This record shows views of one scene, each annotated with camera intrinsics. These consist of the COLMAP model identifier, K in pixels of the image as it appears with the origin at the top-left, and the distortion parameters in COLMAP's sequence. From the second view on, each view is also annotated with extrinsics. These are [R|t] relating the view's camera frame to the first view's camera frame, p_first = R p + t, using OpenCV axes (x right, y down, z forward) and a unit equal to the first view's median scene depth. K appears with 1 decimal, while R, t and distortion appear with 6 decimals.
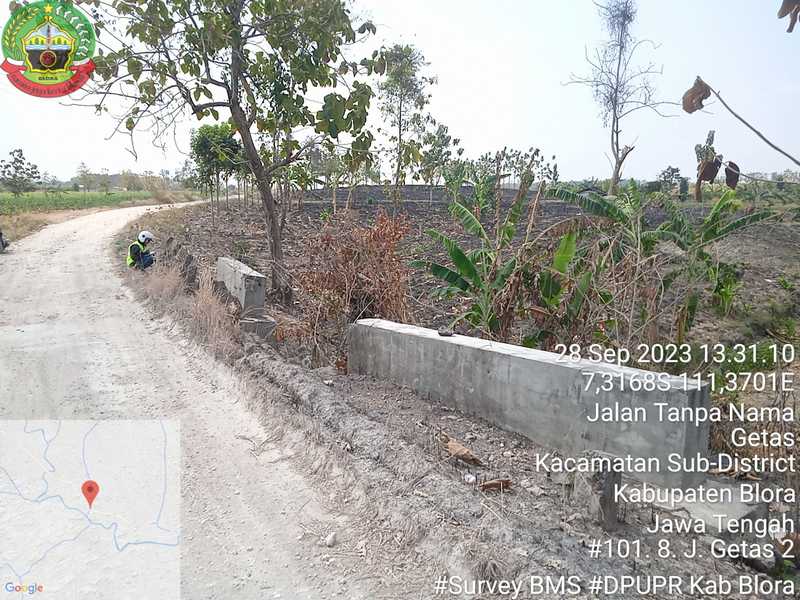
lens RADIAL K [[662.5, 0, 402.6], [0, 662.5, 306.6], [0, 0, 1]] dist [0.057874, -0.052674]
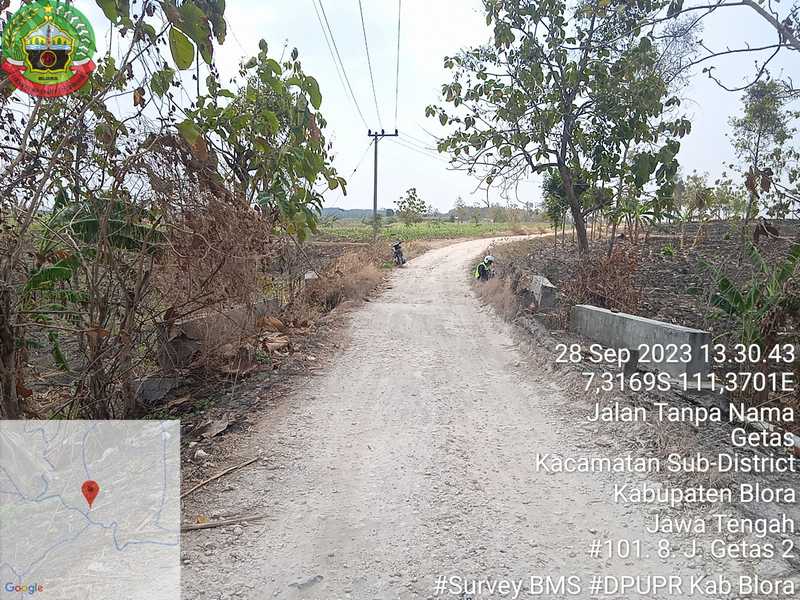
lens RADIAL K [[662.5, 0, 398.1], [0, 662.5, 301.2], [0, 0, 1]] dist [0.057874, -0.052674]
pose [[0.863592, 0.075818, -0.498459, 0.140180], [-0.102983, 0.994312, -0.027180, 0.037317], [0.493563, 0.074805, 0.866487, -0.280969]]
